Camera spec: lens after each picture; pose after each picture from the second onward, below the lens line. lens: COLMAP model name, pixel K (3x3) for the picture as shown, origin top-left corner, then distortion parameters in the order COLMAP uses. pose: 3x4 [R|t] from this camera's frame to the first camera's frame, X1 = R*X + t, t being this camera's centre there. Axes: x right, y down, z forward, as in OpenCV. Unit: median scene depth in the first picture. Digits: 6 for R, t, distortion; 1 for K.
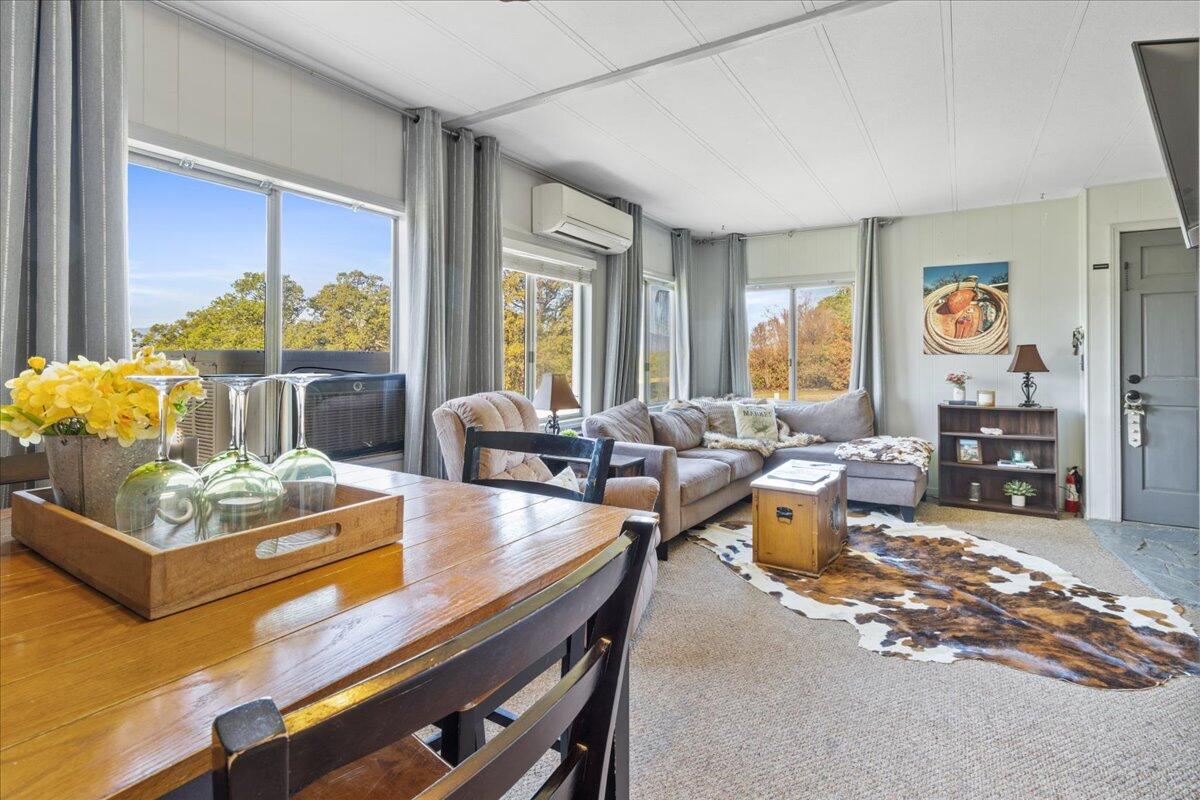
lens RADIAL K [[563.7, 0, 603.0], [0, 563.7, 365.5], [0, 0, 1]] dist [0.000548, -0.000355]
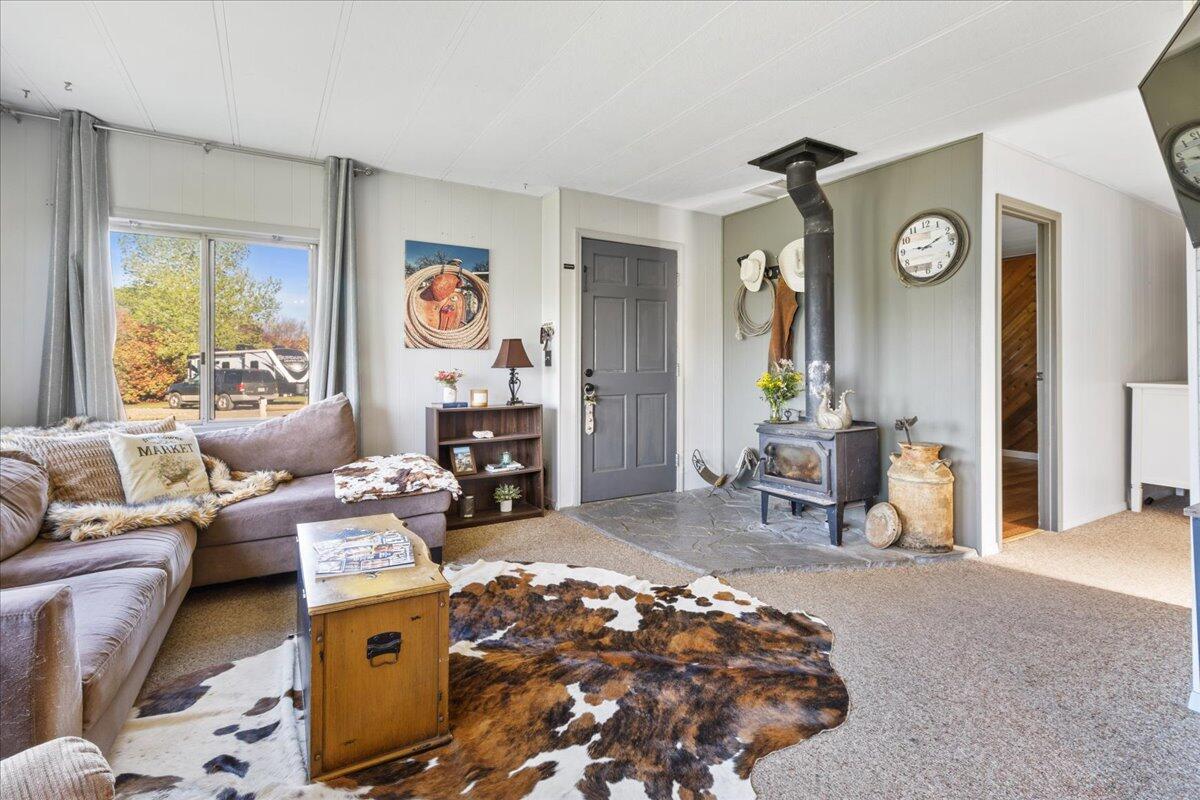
lens RADIAL K [[563.7, 0, 603.0], [0, 563.7, 365.5], [0, 0, 1]] dist [0.000548, -0.000355]
pose [[0.450090, -0.000332, 0.892983, -0.025914], [0.011721, 0.999916, -0.005536, 0.014929], [-0.892906, 0.012958, 0.450056, 0.447789]]
